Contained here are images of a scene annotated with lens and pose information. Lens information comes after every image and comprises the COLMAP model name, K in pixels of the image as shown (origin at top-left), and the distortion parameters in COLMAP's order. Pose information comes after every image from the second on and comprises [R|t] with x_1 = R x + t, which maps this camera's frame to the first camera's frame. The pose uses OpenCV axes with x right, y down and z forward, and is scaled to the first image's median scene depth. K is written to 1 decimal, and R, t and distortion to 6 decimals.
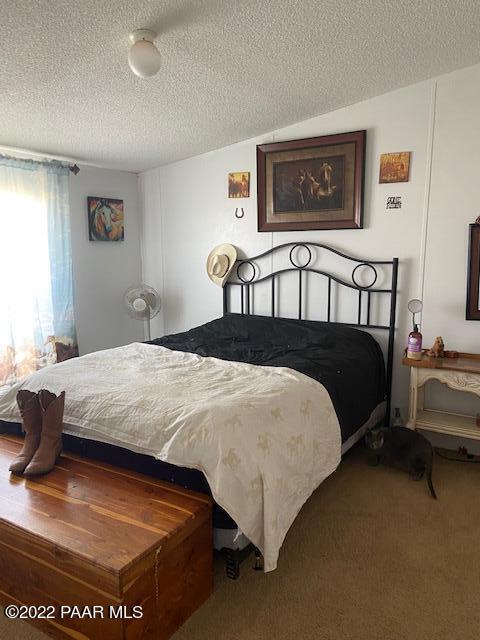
lens RADIAL K [[482.5, 0, 240.0], [0, 482.5, 320.0], [0, 0, 1]] dist [0.127007, -0.173203]
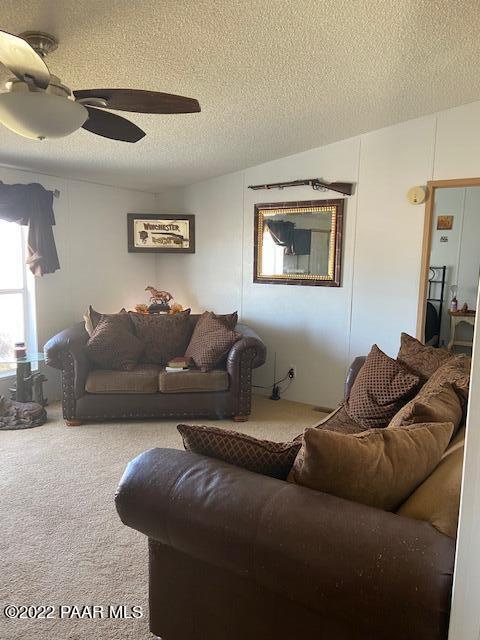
lens RADIAL K [[482.5, 0, 240.0], [0, 482.5, 320.0], [0, 0, 1]] dist [0.127007, -0.173203]
pose [[0.999058, 0.026615, -0.034287, -0.471181], [-0.027698, 0.999119, -0.031514, 0.193248], [0.033418, 0.032434, 0.998915, -1.103140]]
